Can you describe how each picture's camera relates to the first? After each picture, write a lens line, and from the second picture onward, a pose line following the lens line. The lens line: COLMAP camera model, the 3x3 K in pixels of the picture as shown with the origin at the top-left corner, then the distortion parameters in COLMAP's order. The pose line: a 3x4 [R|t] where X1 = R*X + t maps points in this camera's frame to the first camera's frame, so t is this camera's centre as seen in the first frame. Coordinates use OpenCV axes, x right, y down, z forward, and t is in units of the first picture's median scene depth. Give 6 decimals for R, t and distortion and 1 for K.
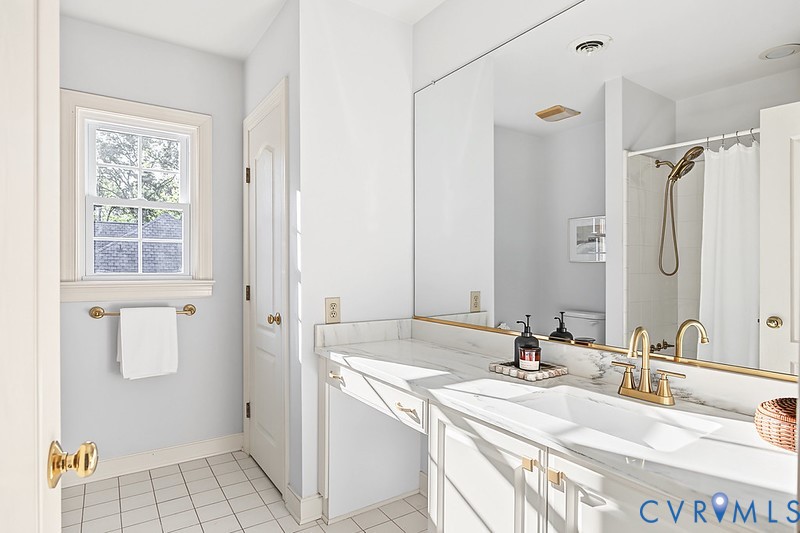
lens RADIAL K [[428.9, 0, 400.0], [0, 428.9, 266.5], [0, 0, 1]] dist [0.000695, -0.000097]
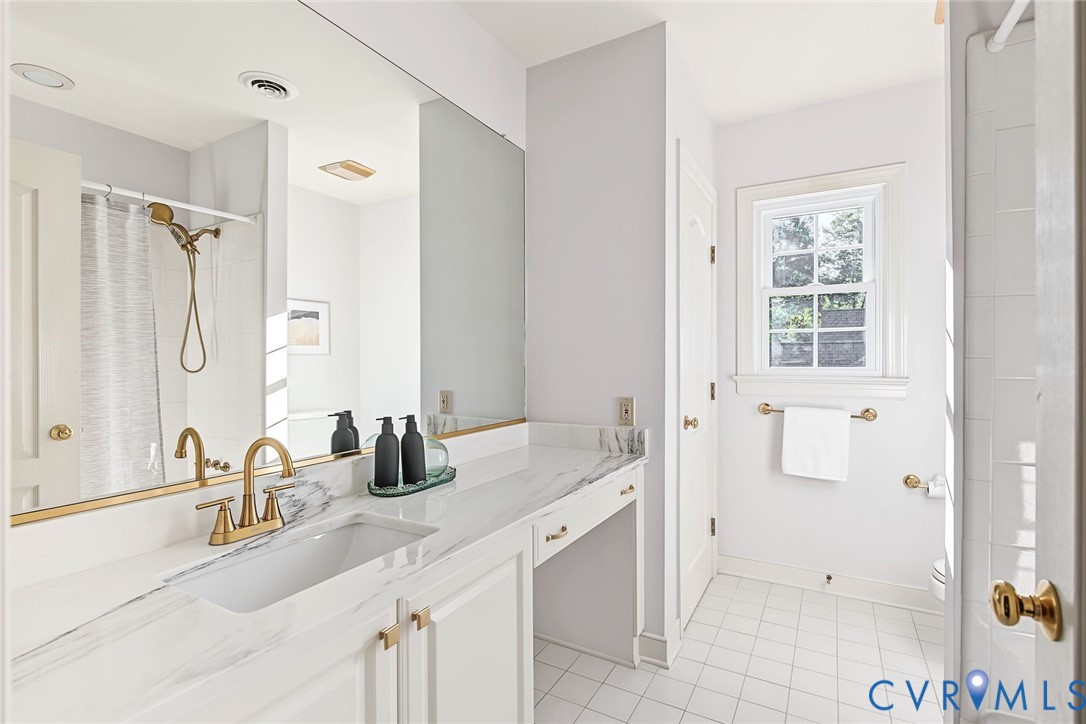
lens RADIAL K [[500.4, 0, 556.0], [0, 500.4, 353.2], [0, 0, 1]] dist [0.001412, 0.000194]
pose [[0.440758, -0.011847, -0.897548, 0.094120], [-0.000581, 0.999909, -0.013483, -0.000034], [0.897626, 0.006464, 0.440711, 0.065199]]
